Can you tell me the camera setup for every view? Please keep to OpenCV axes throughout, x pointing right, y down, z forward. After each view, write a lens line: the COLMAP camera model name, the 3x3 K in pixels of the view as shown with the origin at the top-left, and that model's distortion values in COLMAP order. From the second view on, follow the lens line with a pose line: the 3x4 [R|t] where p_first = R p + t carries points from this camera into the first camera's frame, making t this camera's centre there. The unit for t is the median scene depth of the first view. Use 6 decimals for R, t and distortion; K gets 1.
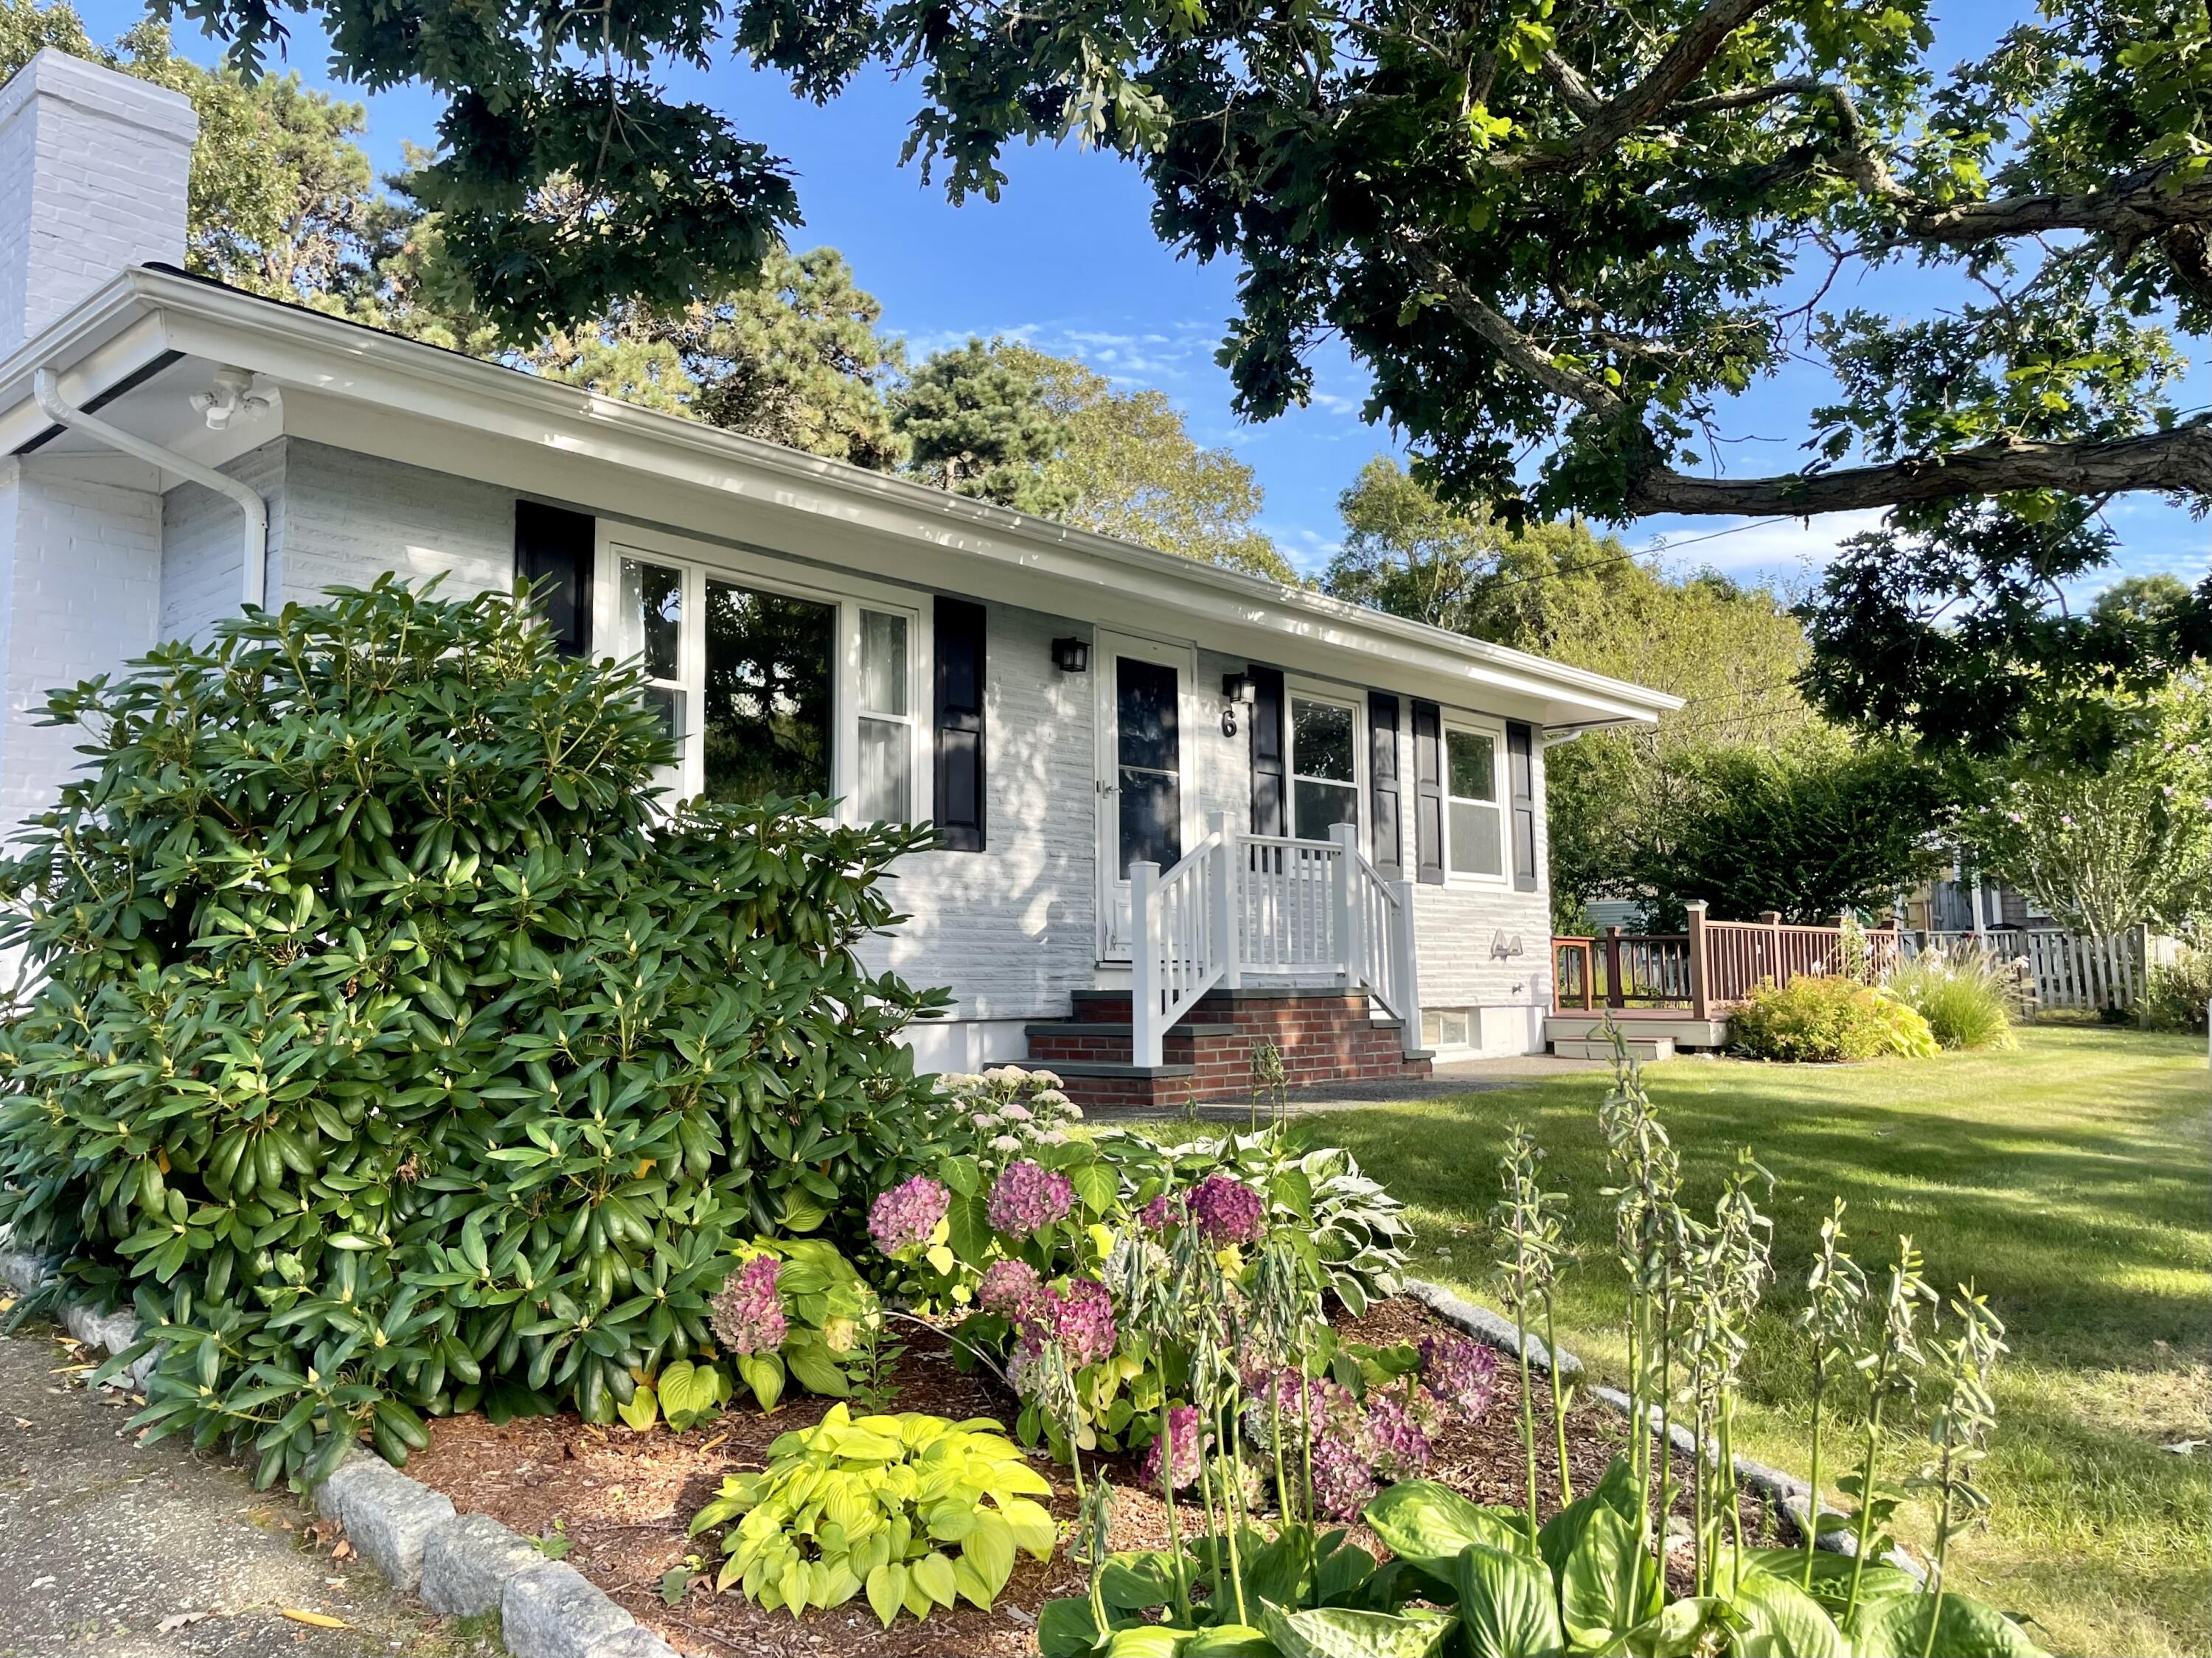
lens RADIAL K [[1758.3, 0, 1089.1], [0, 1758.3, 839.3], [0, 0, 1]] dist [0.084387, -0.125310]
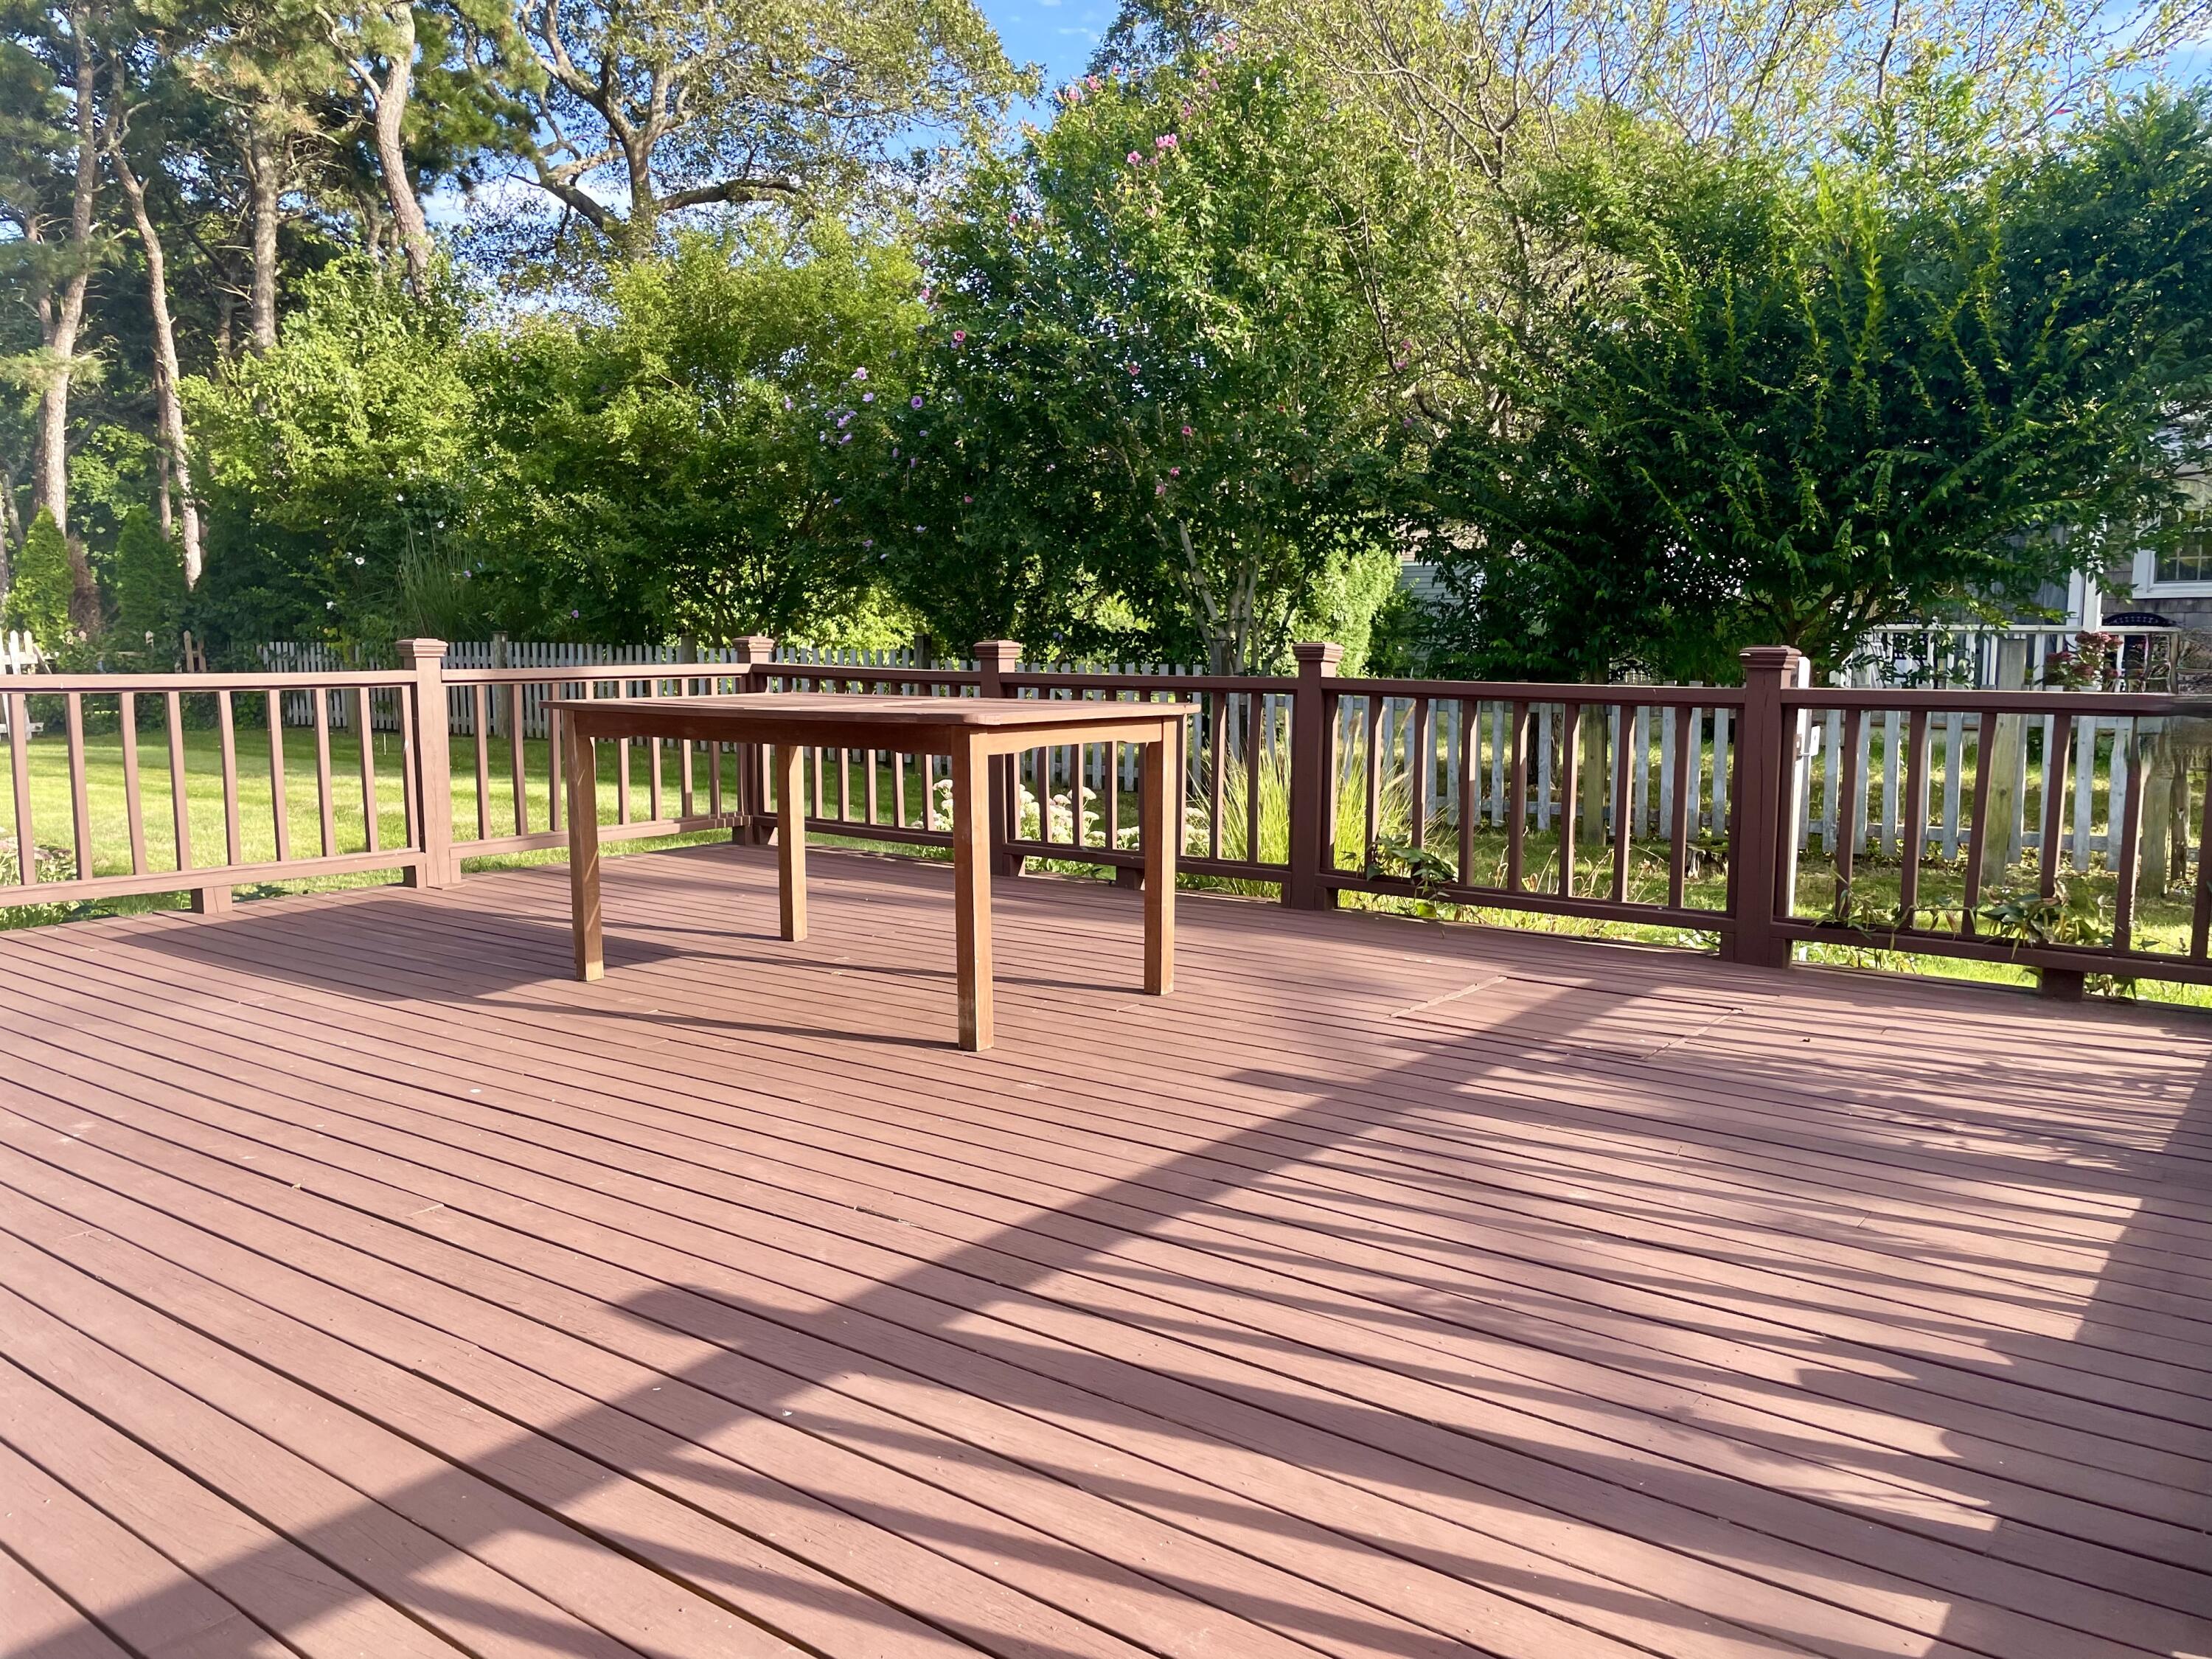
lens RADIAL K [[1758.5, 0, 1089.1], [0, 1758.5, 839.8], [0, 0, 1]] dist [0.084387, -0.125310]
pose [[0.996100, 0.016371, 0.086694, 0.202641], [-0.033125, 0.980142, 0.195508, 0.021644], [-0.081772, -0.197618, 0.976863, 0.616245]]
